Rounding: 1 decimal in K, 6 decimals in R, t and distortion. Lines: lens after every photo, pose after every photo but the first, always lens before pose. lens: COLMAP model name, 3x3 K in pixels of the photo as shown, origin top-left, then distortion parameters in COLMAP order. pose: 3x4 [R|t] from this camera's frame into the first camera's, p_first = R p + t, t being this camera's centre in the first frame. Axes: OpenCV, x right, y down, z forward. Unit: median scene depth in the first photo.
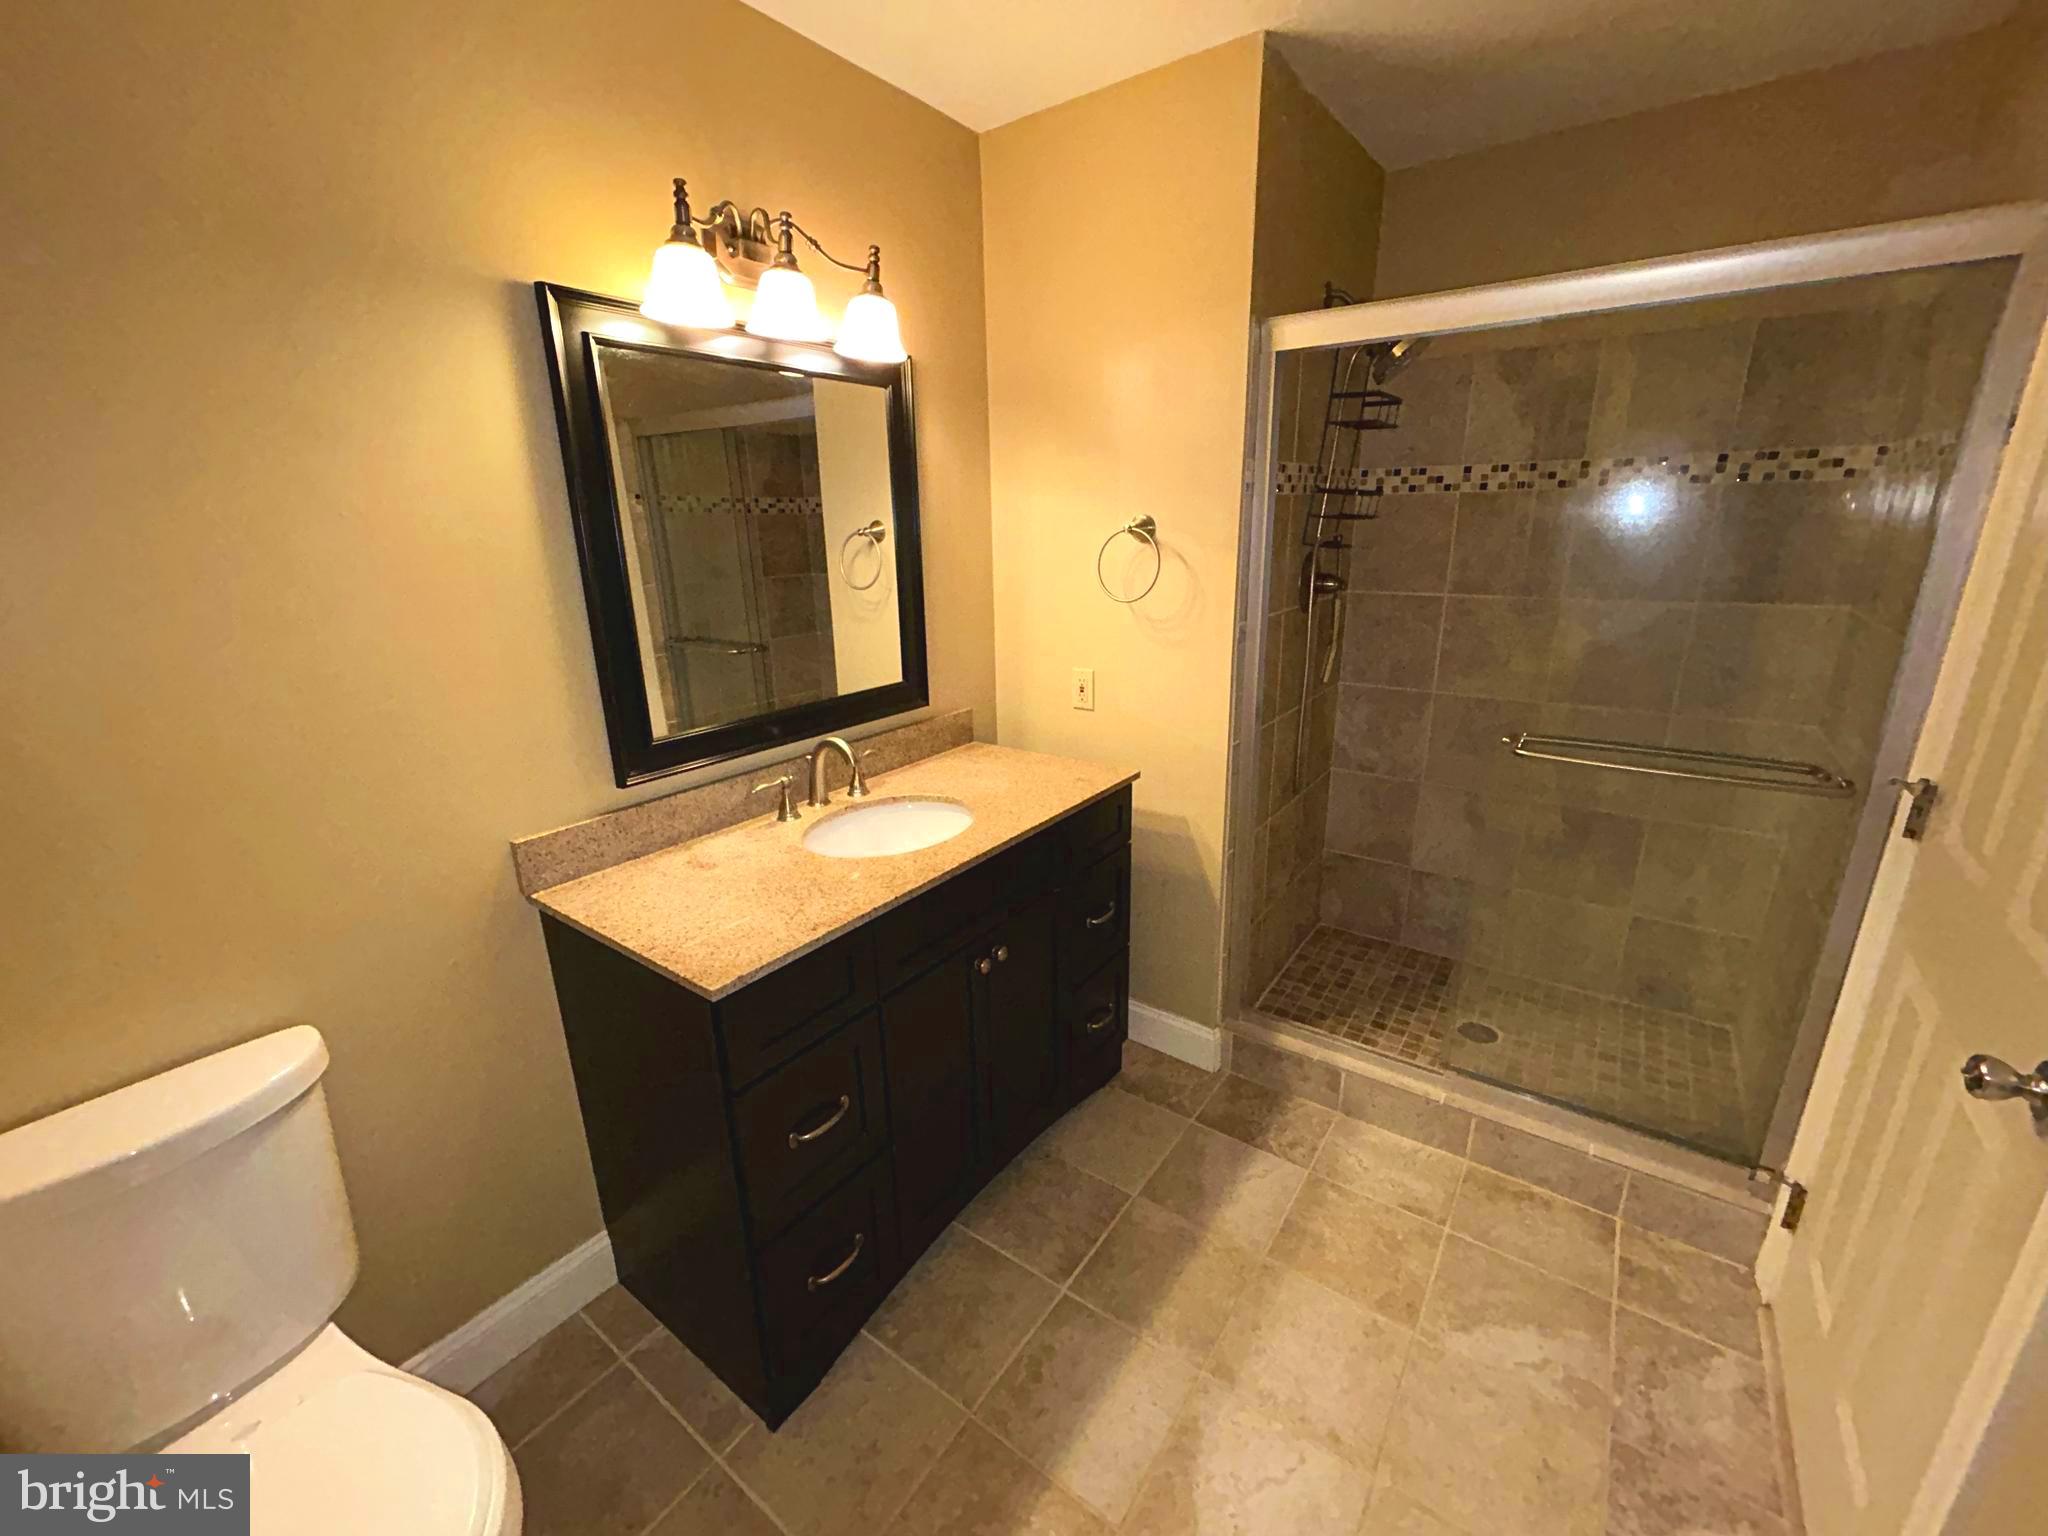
lens RADIAL K [[831.0, 0, 1022.2], [0, 831.0, 763.5], [0, 0, 1]] dist [0.003104, 0.000921]
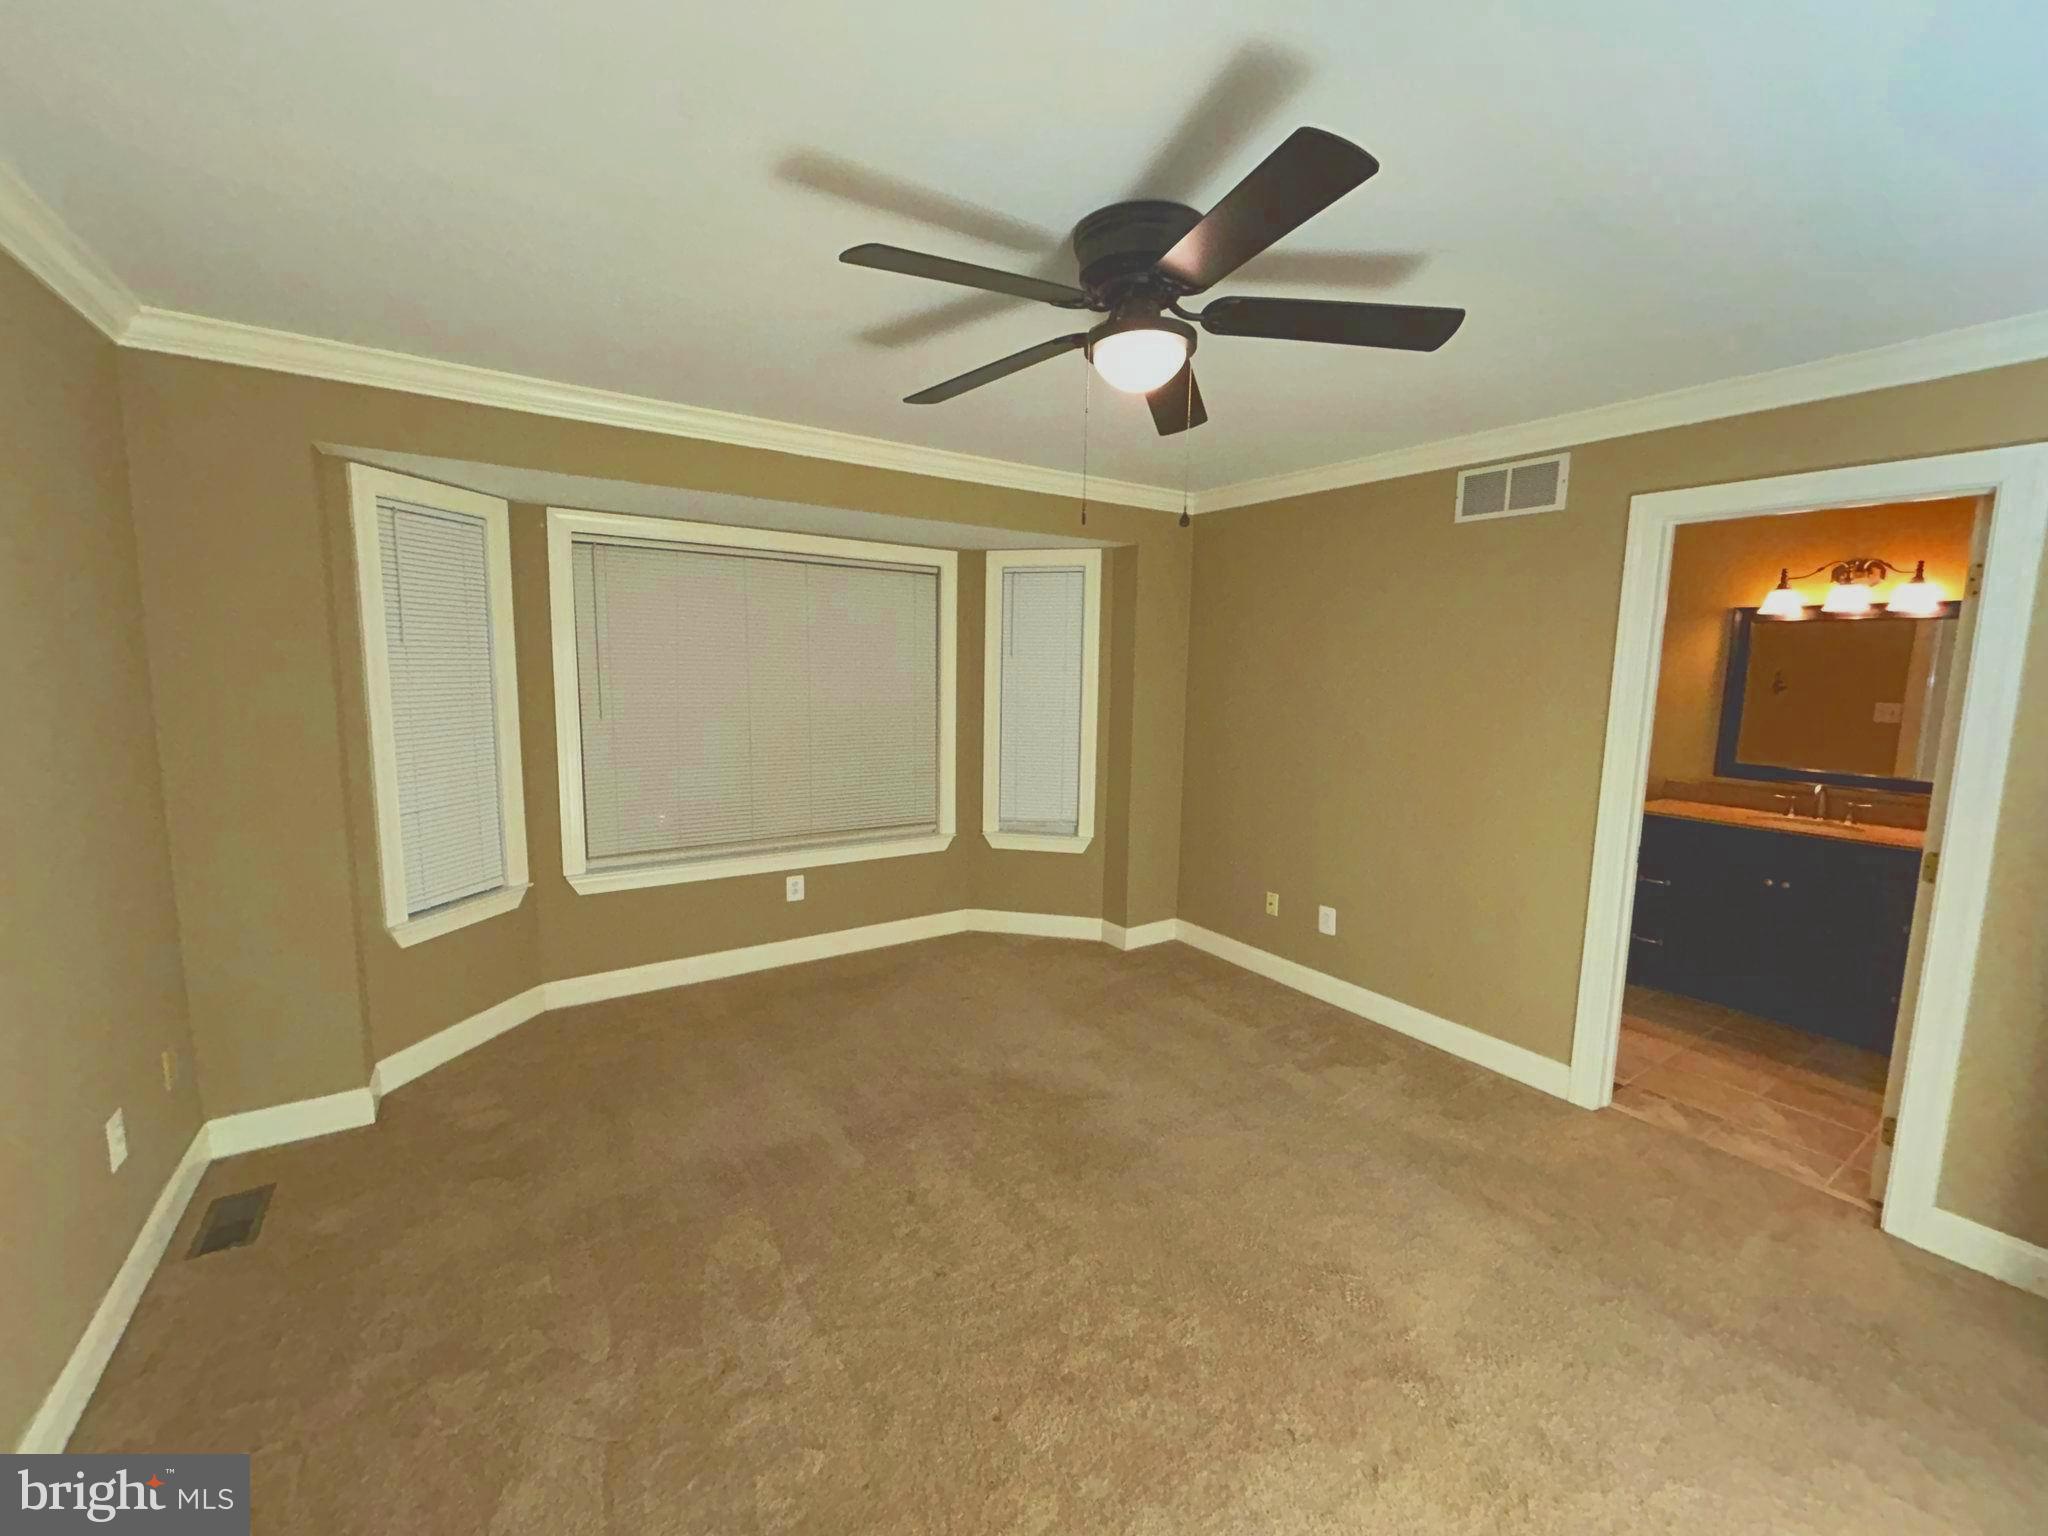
lens RADIAL K [[831.0, 0, 1019.9], [0, 831.0, 769.4], [0, 0, 1]] dist [0.003104, 0.000921]
pose [[-0.346732, 0.137190, -0.927877, 2.632145], [-0.274648, 0.931037, 0.240289, -0.020070], [0.896853, 0.338156, -0.285141, -0.250959]]
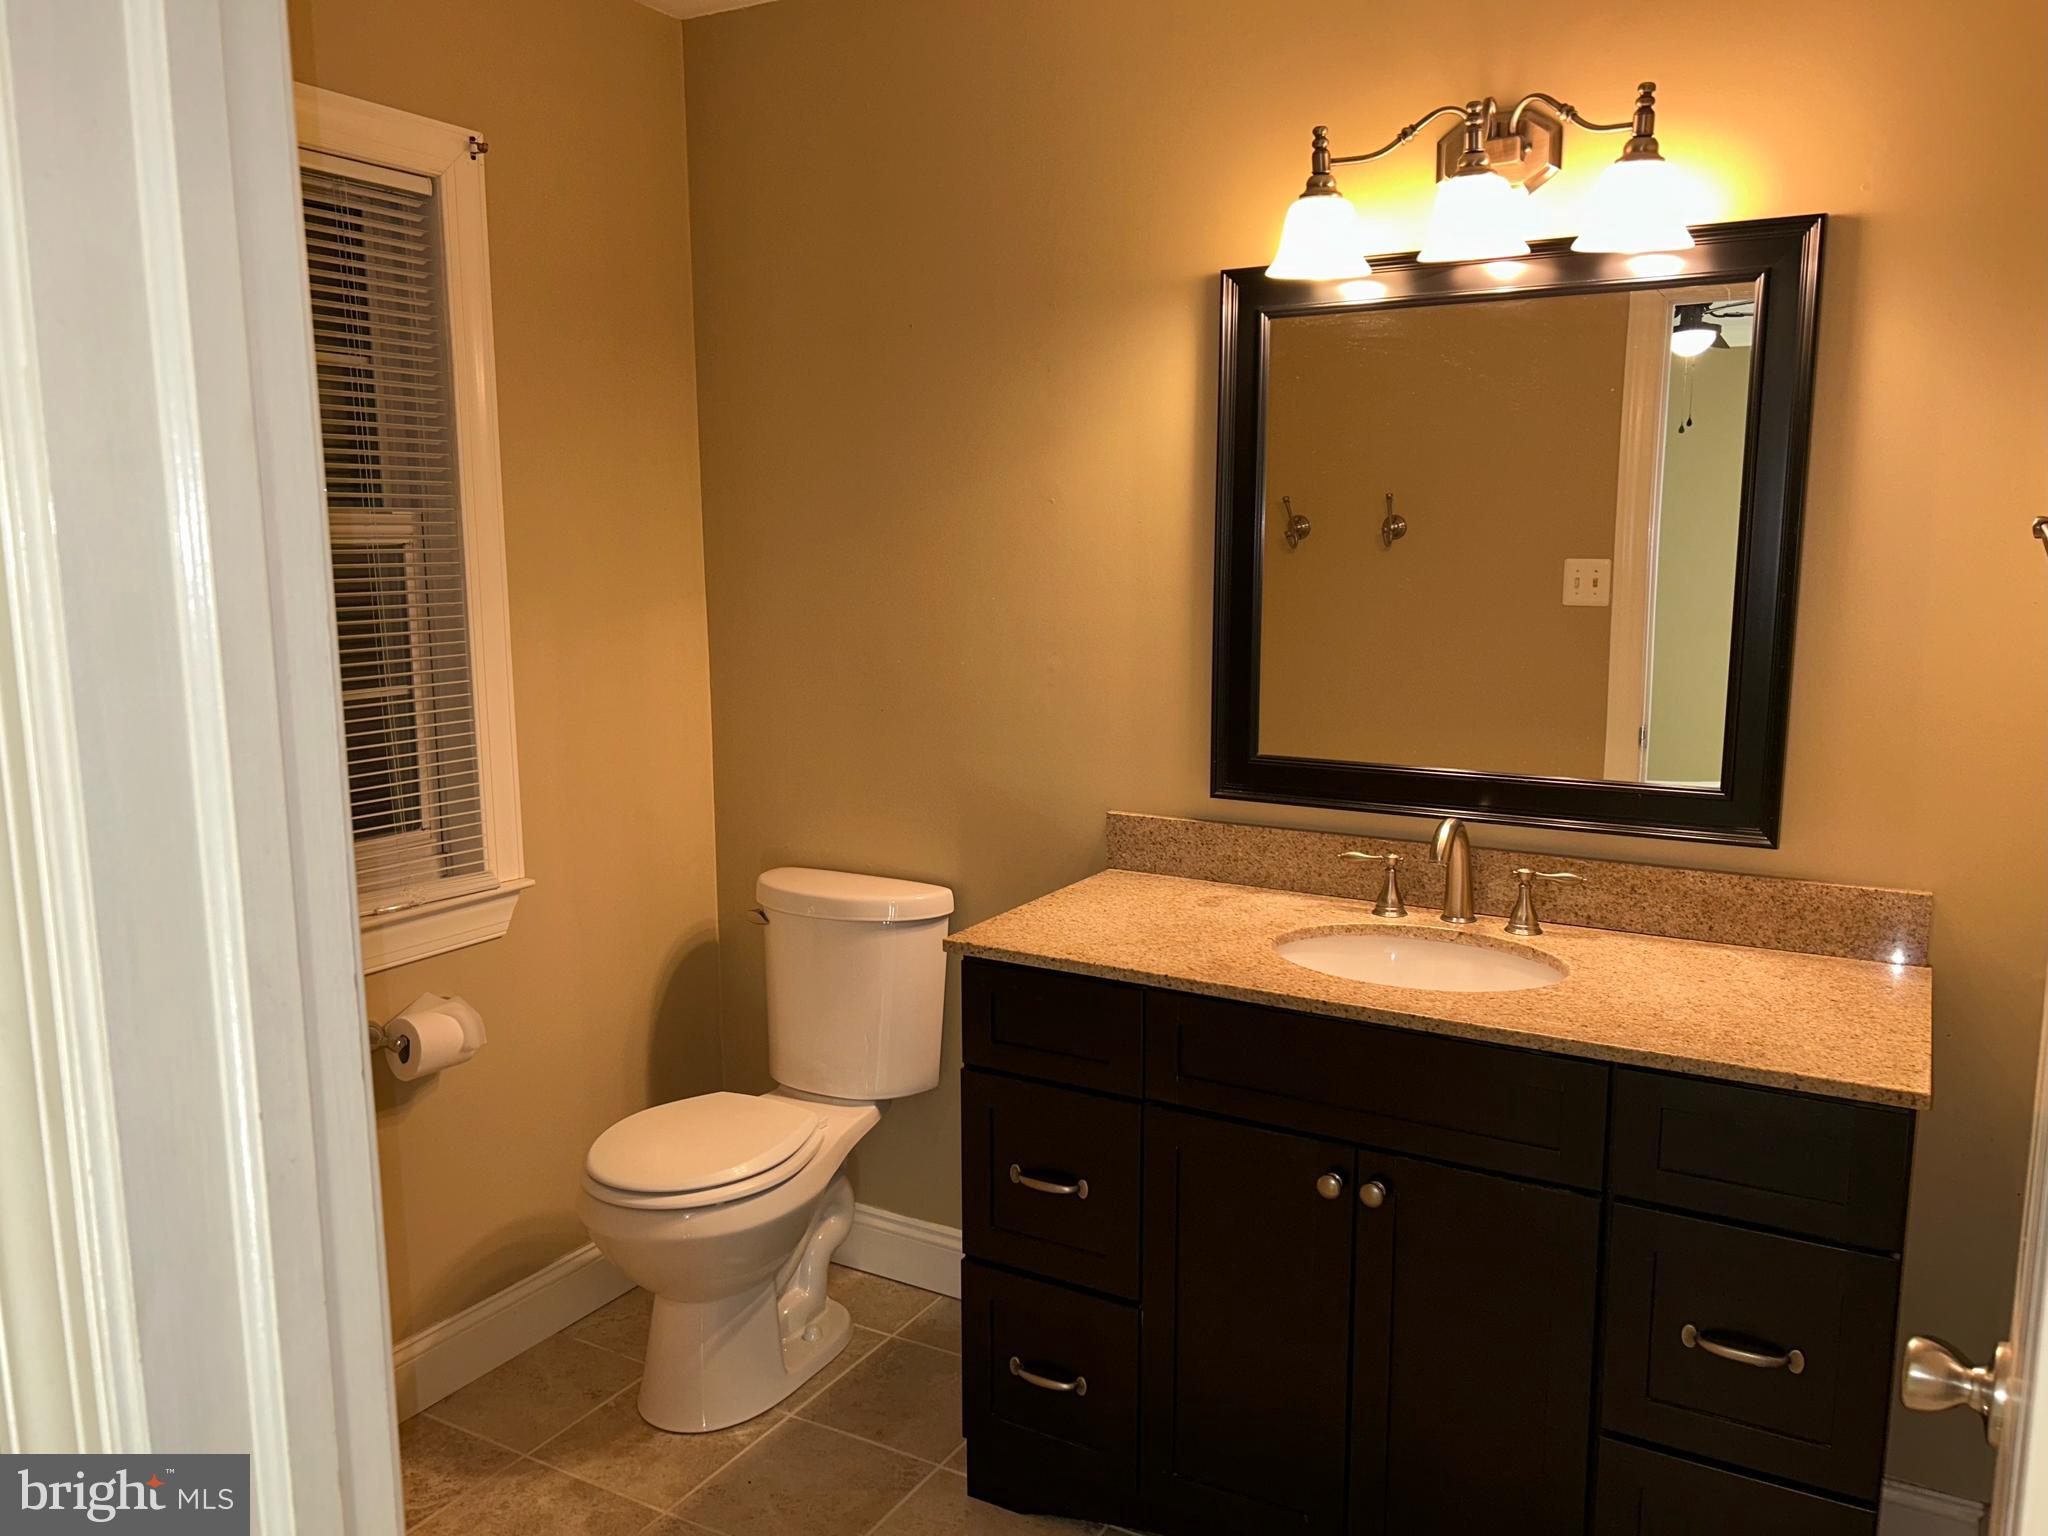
lens RADIAL K [[1548.0, 0, 1027.3], [0, 1548.0, 770.7], [0, 0, 1]] dist [0.052922, -0.046108]
pose [[0.111090, 0.174457, -0.978378, 1.038863], [-0.281107, 0.949784, 0.137440, -0.157763], [0.953225, 0.259761, 0.154552, 0.505671]]
